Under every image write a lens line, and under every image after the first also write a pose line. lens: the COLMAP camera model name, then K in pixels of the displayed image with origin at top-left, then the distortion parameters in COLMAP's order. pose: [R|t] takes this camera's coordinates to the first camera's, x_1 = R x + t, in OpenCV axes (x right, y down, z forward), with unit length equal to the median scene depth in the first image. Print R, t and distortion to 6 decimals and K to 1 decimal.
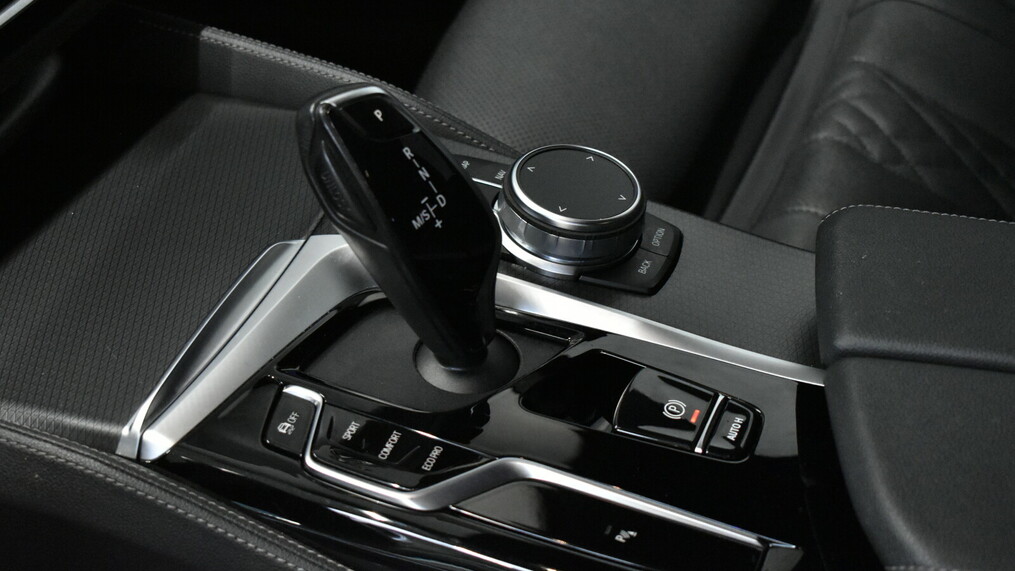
lens RADIAL K [[2042.6, 0, 508.2], [0, 2042.6, 285.1], [0, 0, 1]] dist [-0.016688, 0.000000]
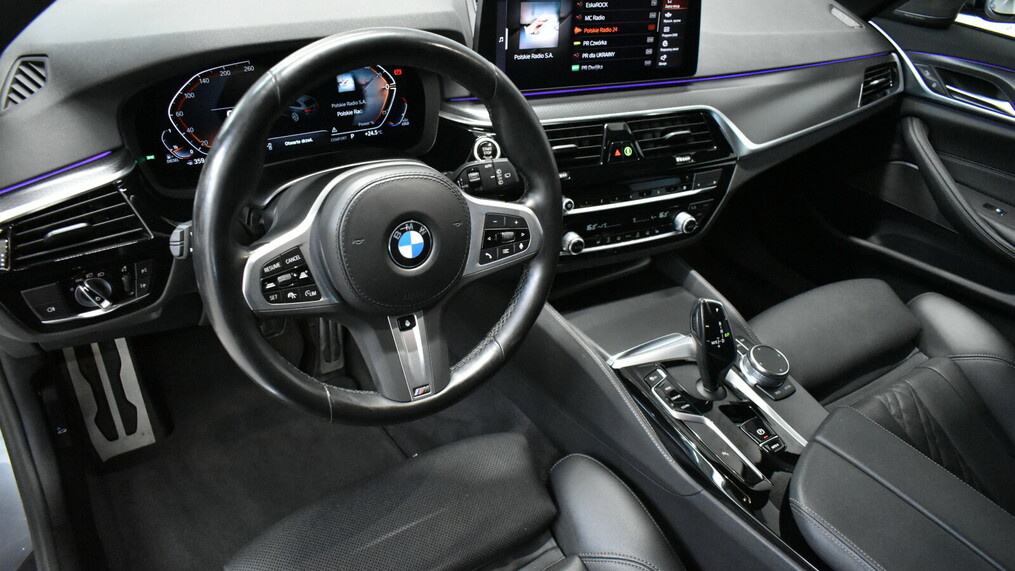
lens RADIAL K [[865.5, 0, 508.6], [0, 865.5, 283.1], [0, 0, 1]] dist [-0.070725, -0.002806]
pose [[0.810047, 0.422182, -0.406924, 0.206969], [-0.464488, 0.885560, -0.005872, 0.044675], [0.357876, 0.193768, 0.913443, -0.427219]]
